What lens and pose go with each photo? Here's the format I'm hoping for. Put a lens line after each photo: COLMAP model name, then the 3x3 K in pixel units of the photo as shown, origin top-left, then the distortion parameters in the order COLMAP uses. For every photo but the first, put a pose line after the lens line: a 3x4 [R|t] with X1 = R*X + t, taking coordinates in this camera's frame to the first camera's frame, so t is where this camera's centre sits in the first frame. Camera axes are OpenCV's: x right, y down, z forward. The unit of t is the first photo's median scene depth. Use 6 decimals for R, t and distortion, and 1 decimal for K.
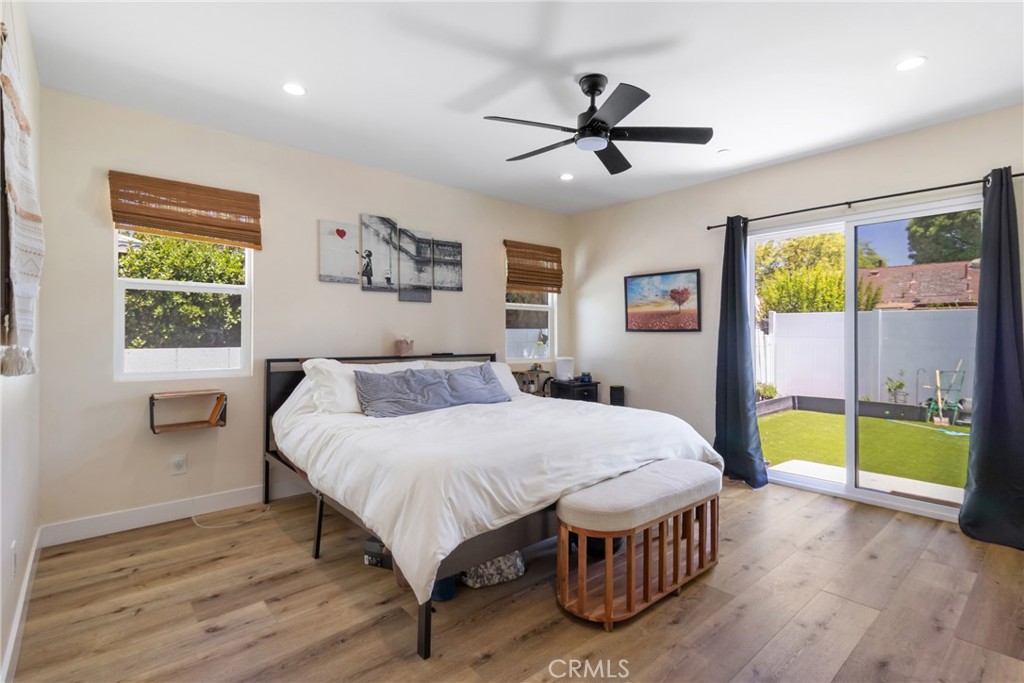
lens RADIAL K [[474.4, 0, 511.7], [0, 474.4, 347.6], [0, 0, 1]] dist [-0.003023, -0.000219]
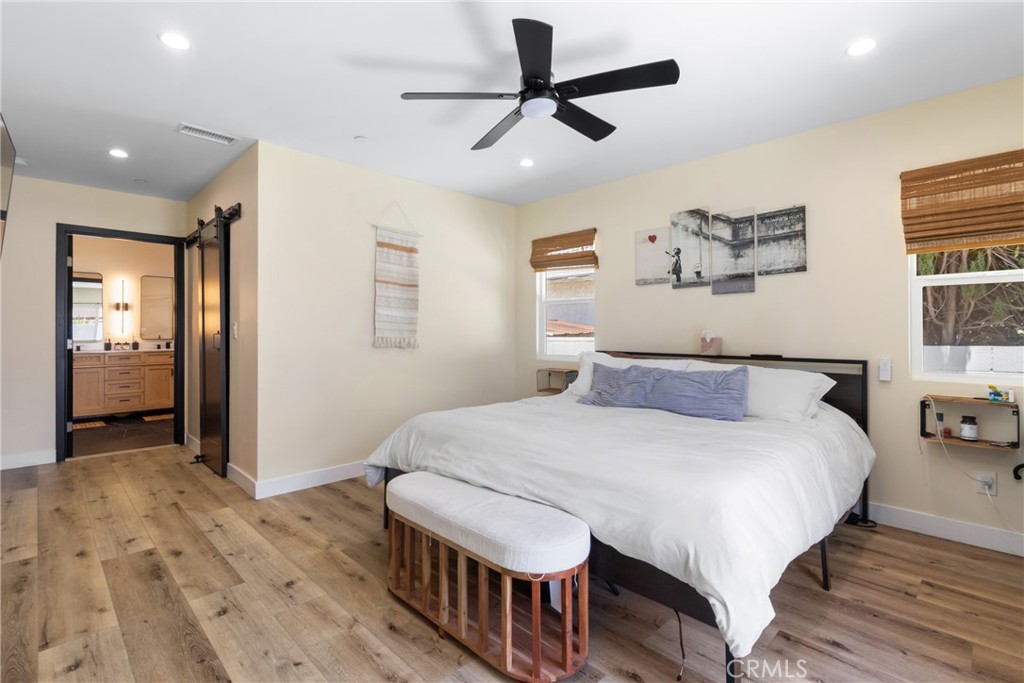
lens RADIAL K [[474.4, 0, 512.7], [0, 474.4, 330.5], [0, 0, 1]] dist [-0.003023, -0.000219]
pose [[0.071796, -0.005021, -0.997407, 0.641115], [-0.024909, 0.999666, -0.006826, -0.014230], [0.997108, 0.025335, 0.071647, 0.557735]]
